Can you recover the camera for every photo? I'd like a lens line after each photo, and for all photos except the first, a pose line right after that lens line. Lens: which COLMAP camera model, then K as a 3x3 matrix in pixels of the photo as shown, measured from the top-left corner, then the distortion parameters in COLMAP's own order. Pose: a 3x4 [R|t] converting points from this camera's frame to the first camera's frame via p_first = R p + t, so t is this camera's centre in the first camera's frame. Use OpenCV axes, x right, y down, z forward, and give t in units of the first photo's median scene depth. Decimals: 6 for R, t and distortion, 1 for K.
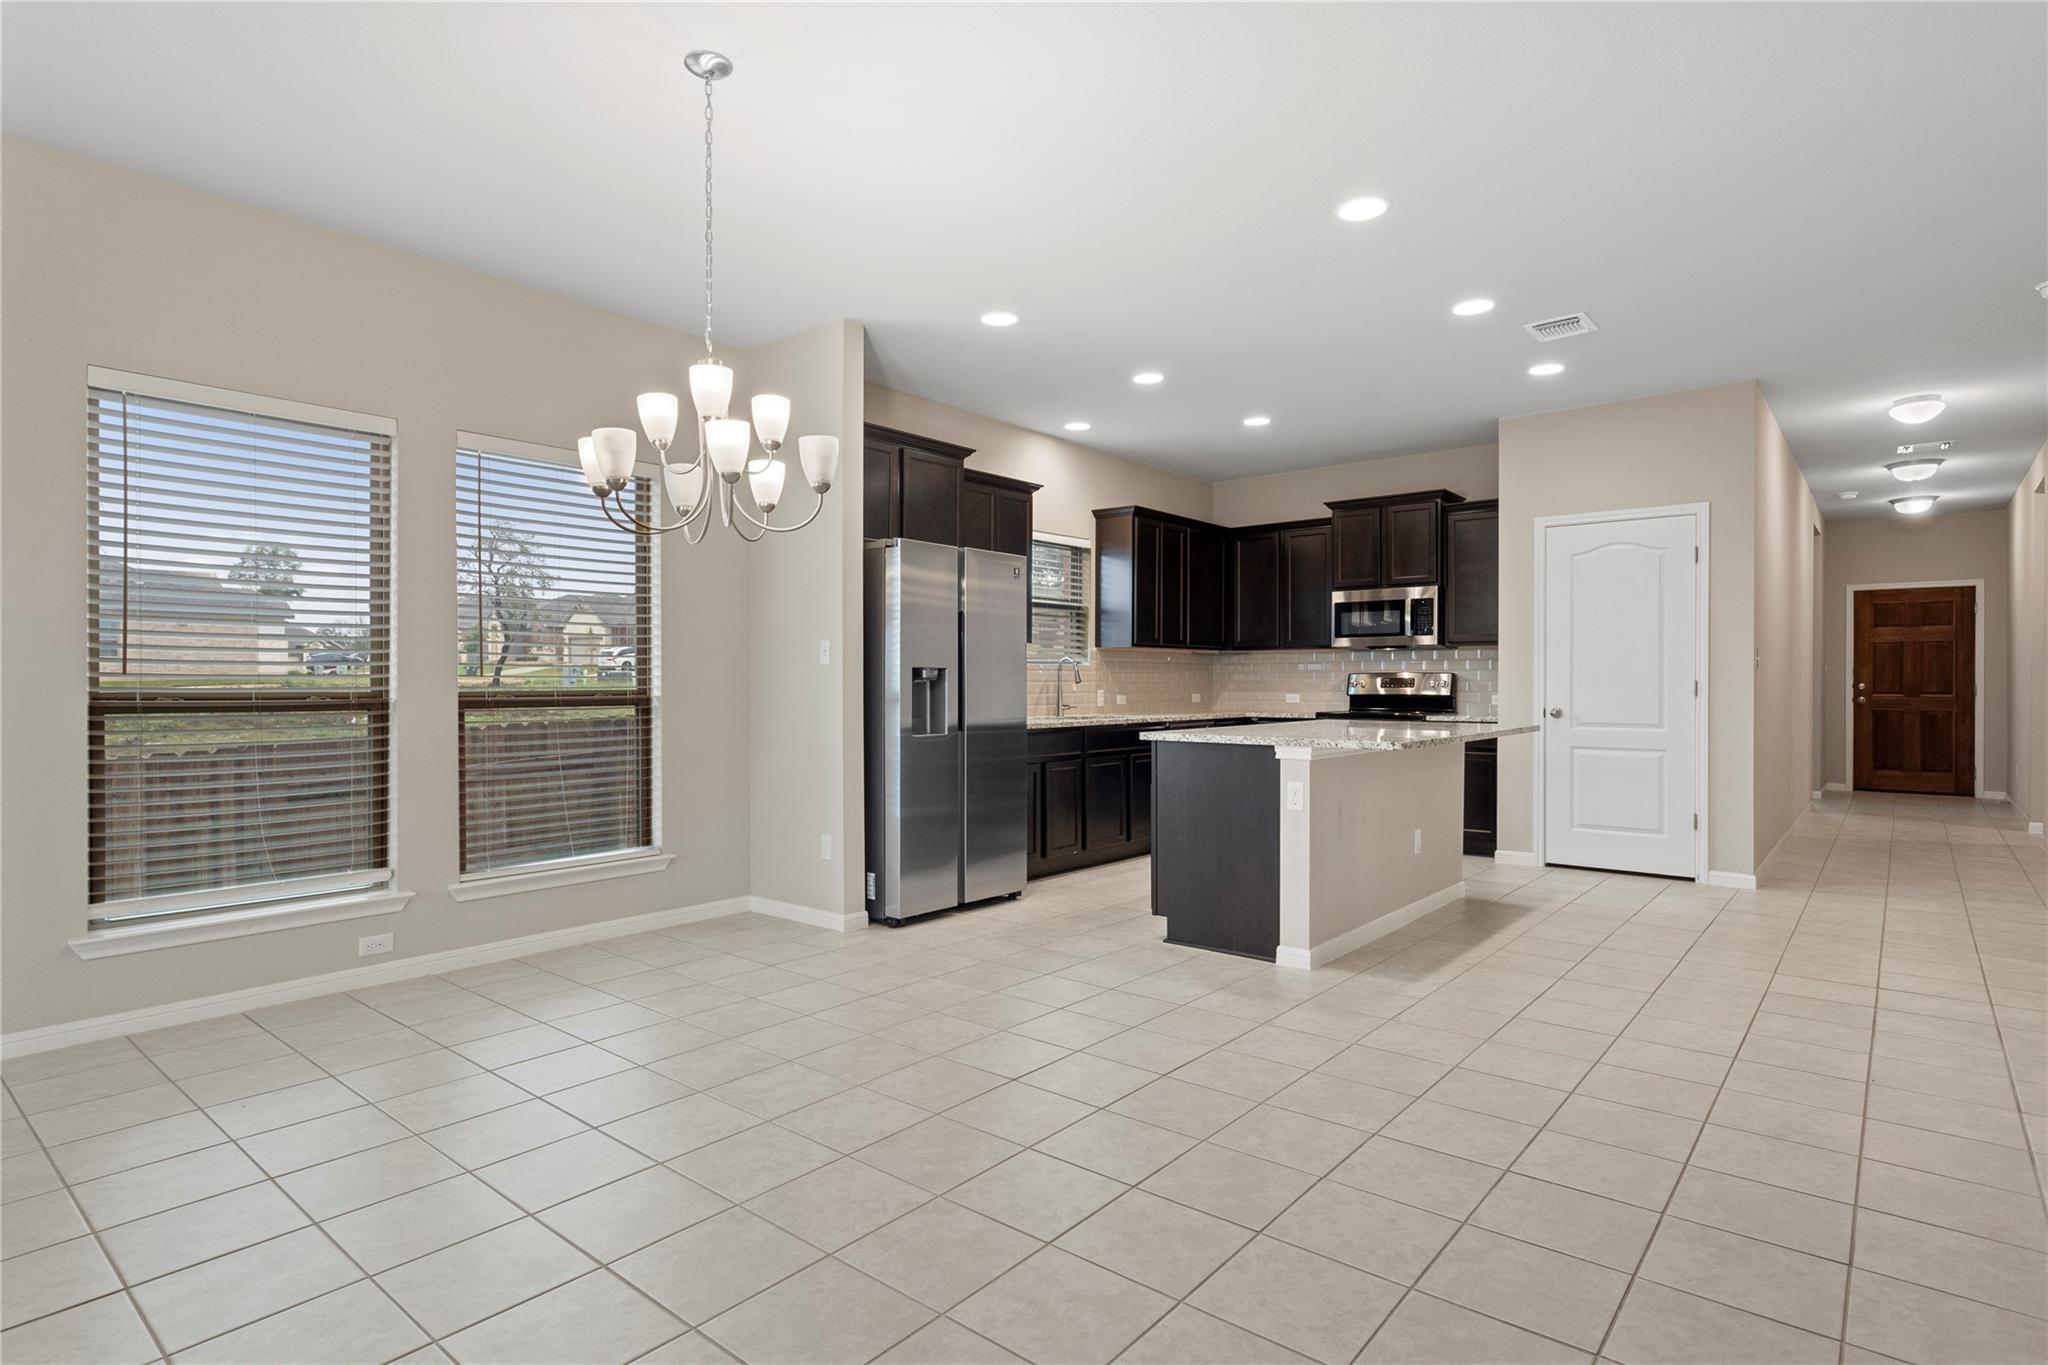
lens RADIAL K [[1047.2, 0, 1016.9], [0, 1047.2, 688.8], [0, 0, 1]] dist [0.003429, 0.001267]
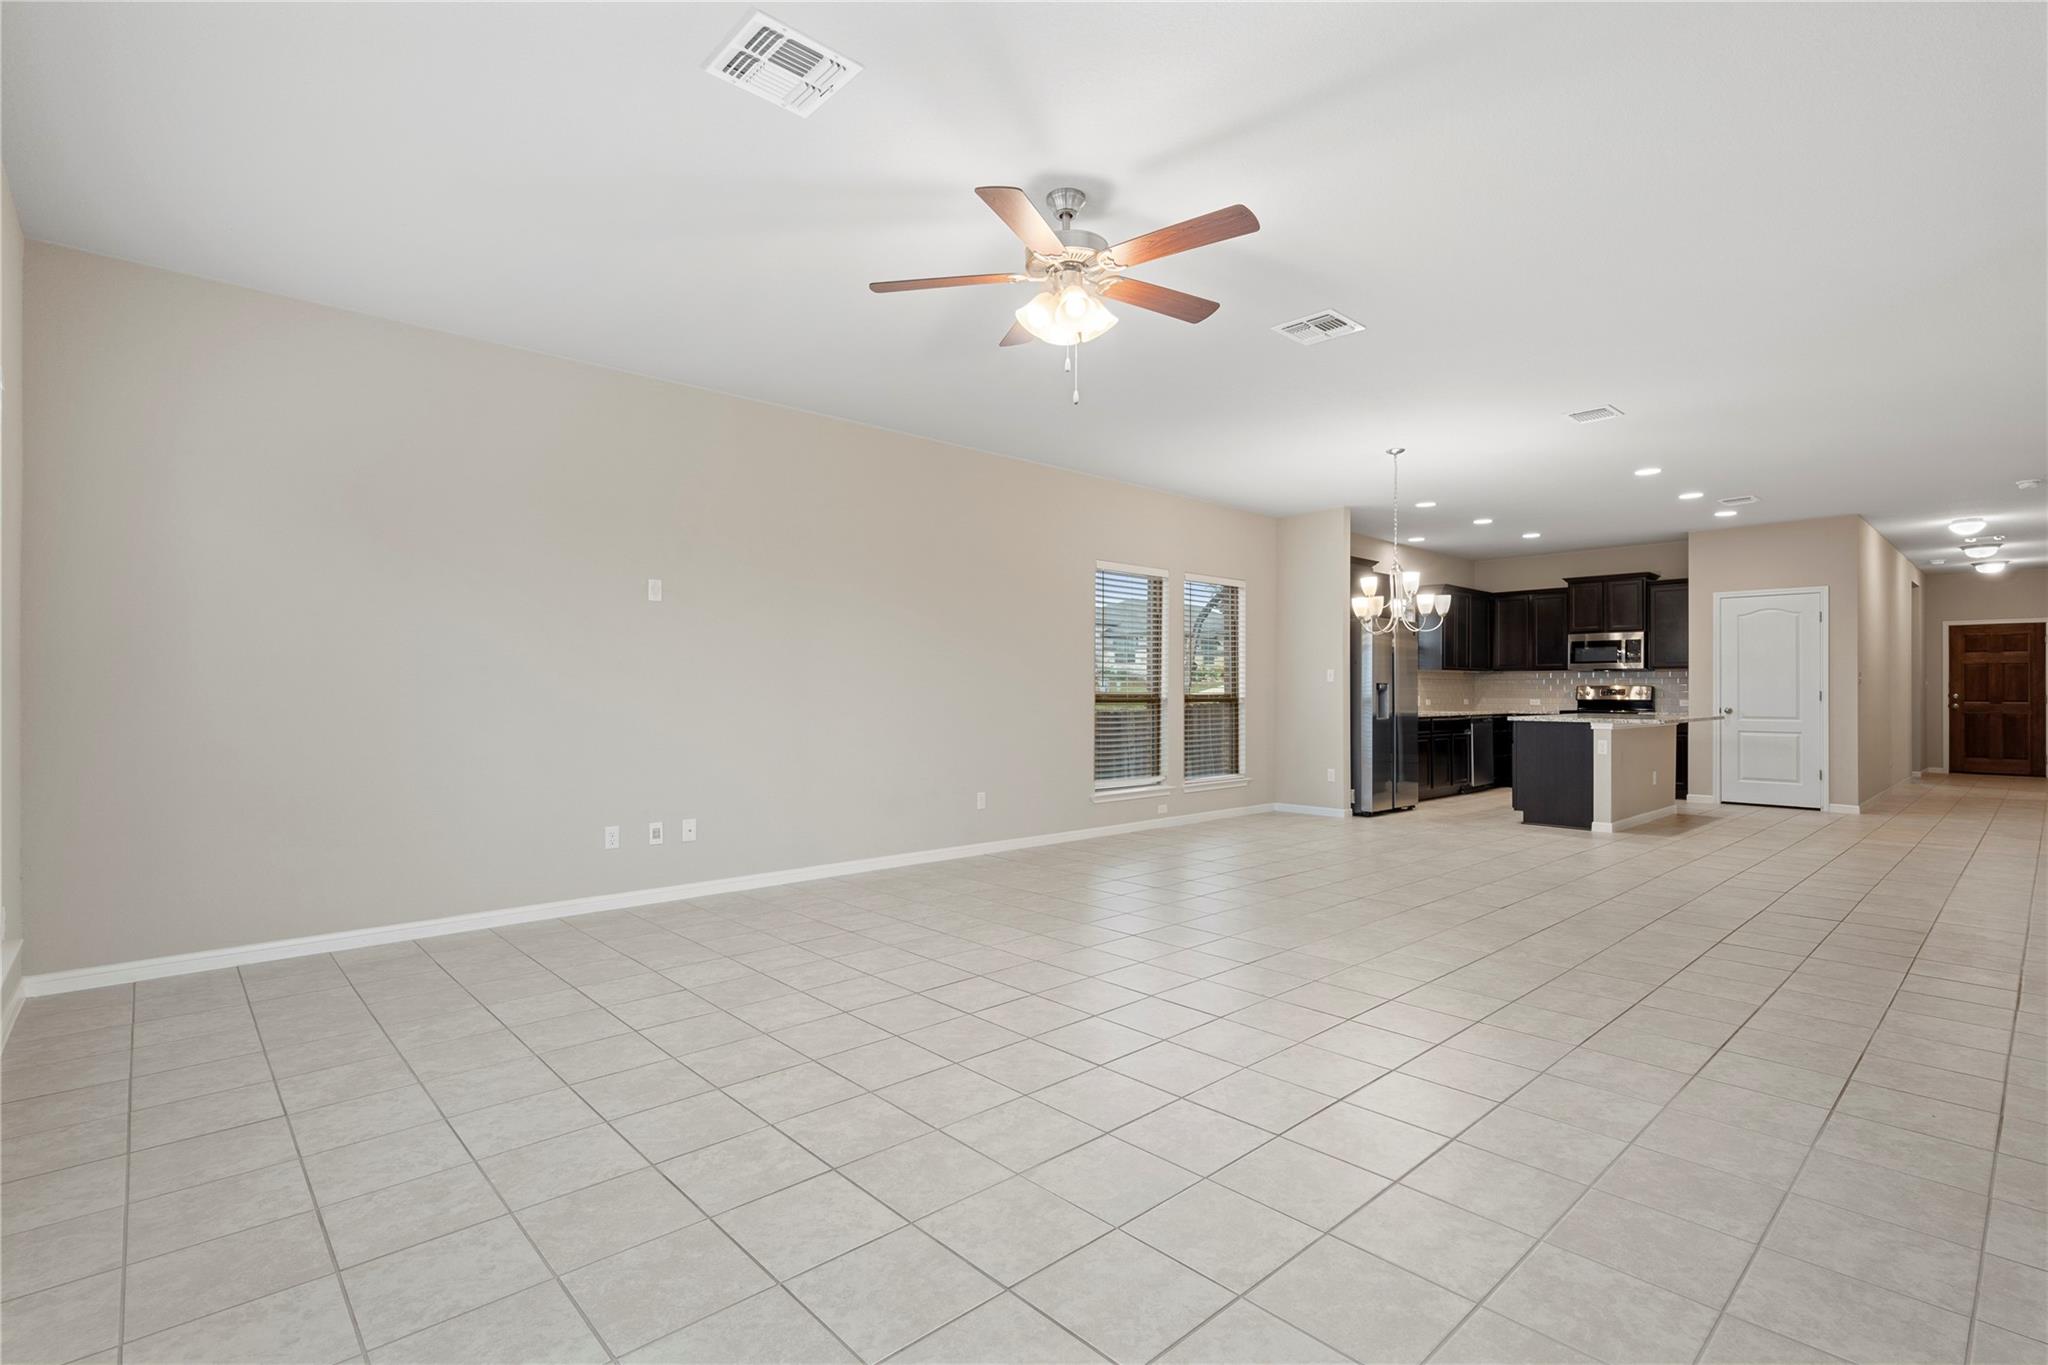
lens RADIAL K [[949.8, 0, 1017.6], [0, 949.8, 687.4], [0, 0, 1]] dist [0.001030, 0.001972]
pose [[0.992003, 0.002533, -0.126188, -0.368367], [-0.003763, 0.999948, -0.009507, 0.004470], [0.126157, 0.009906, 0.991961, -0.569127]]
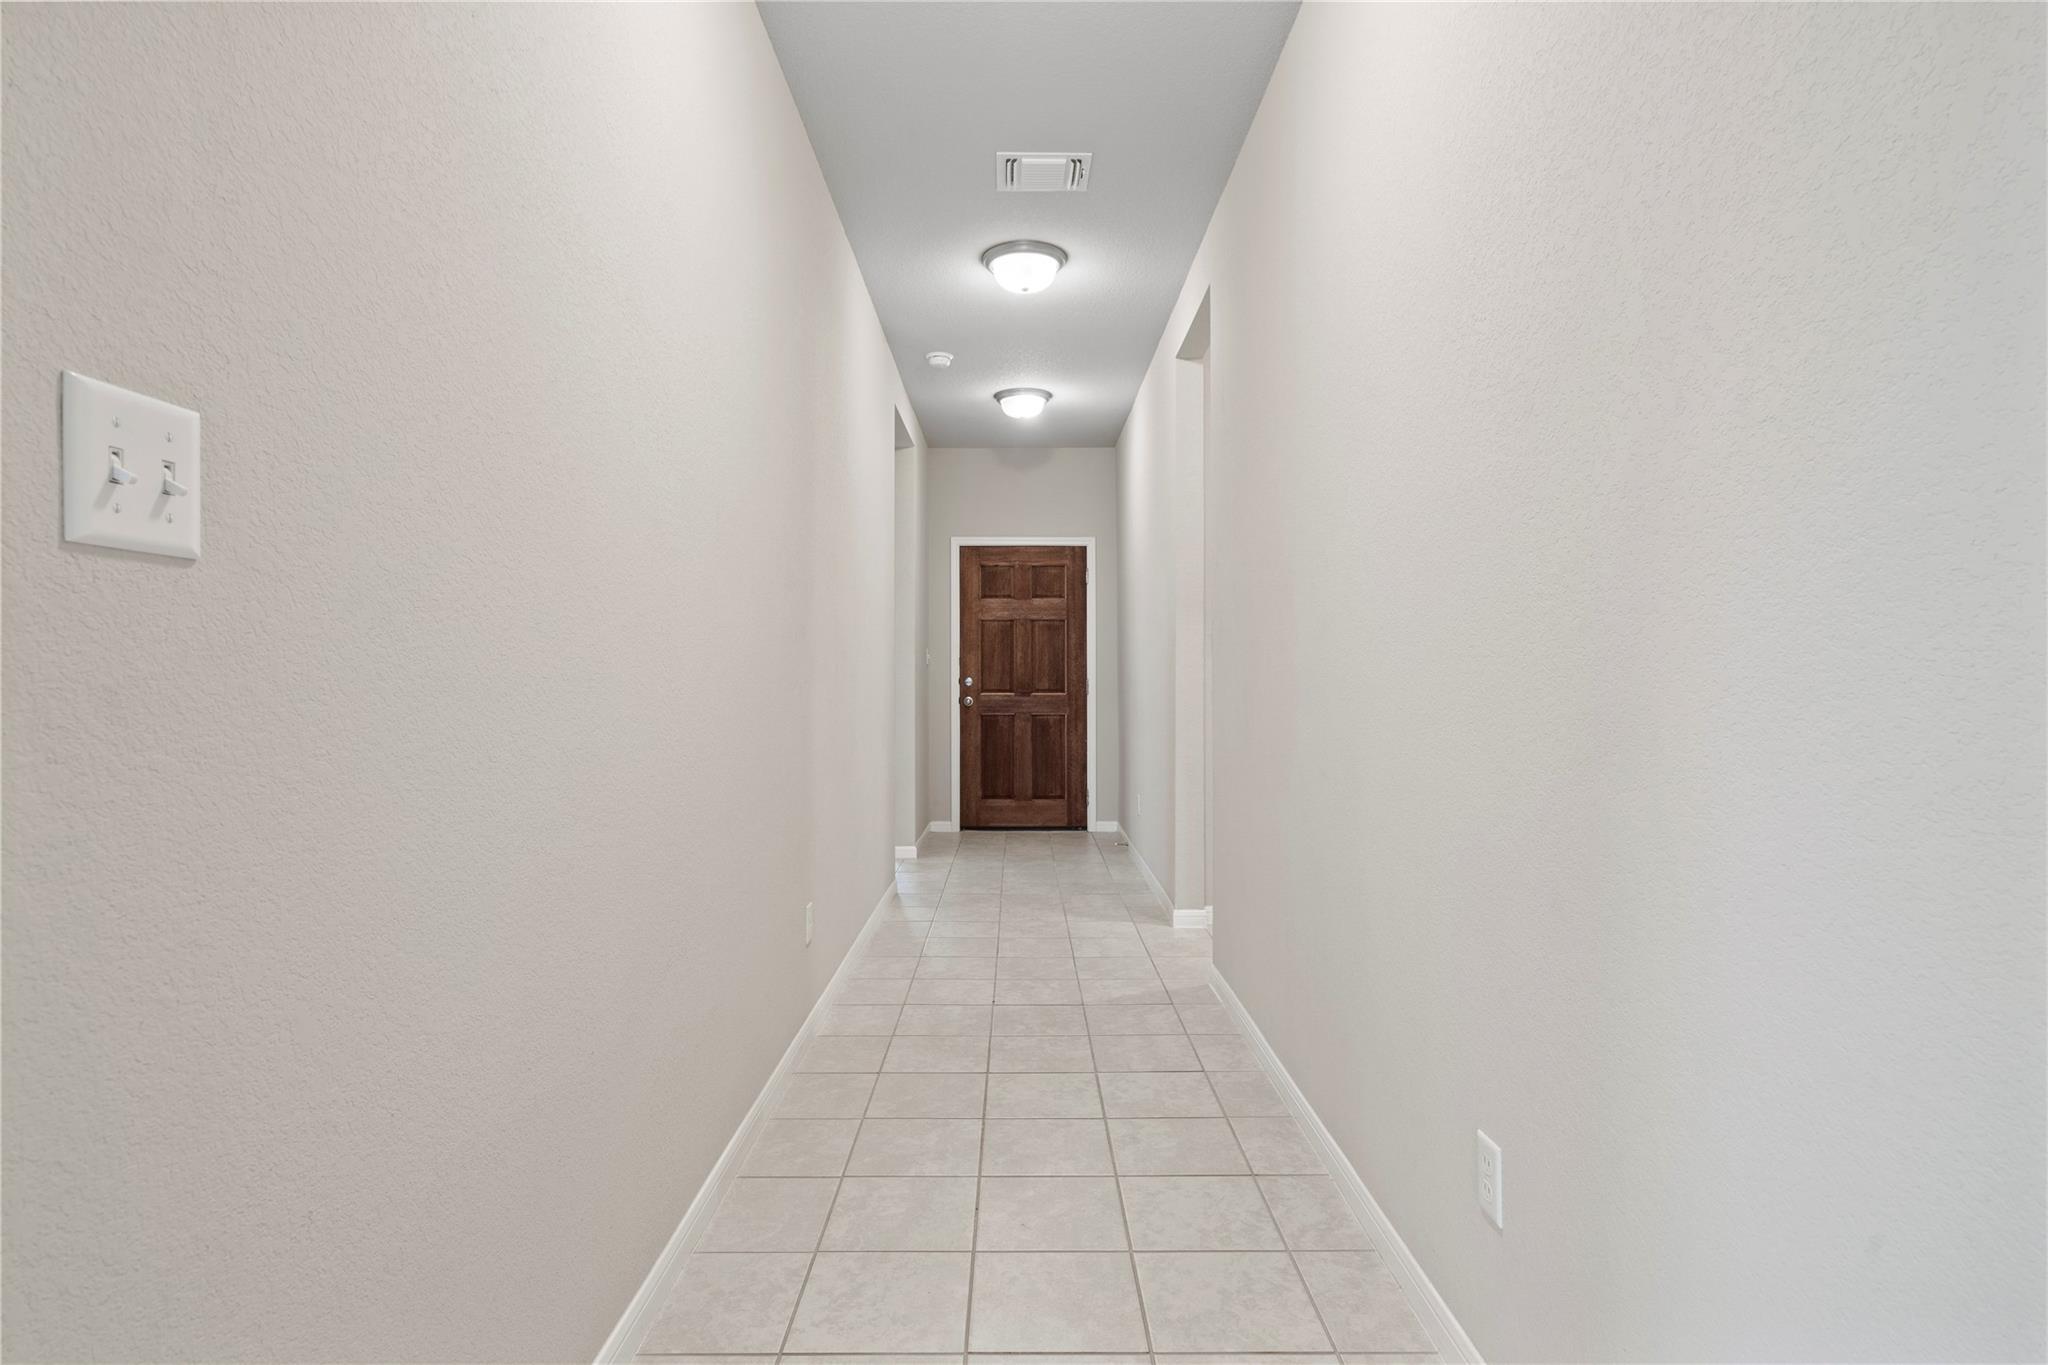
lens RADIAL K [[1047.2, 0, 1028.6], [0, 1047.2, 666.9], [0, 0, 1]] dist [0.003429, 0.001267]
pose [[0.757568, 0.008383, 0.652702, 0.576349], [0.004267, 0.999833, -0.017794, 0.000762], [-0.652742, 0.016266, 0.757406, 0.676202]]
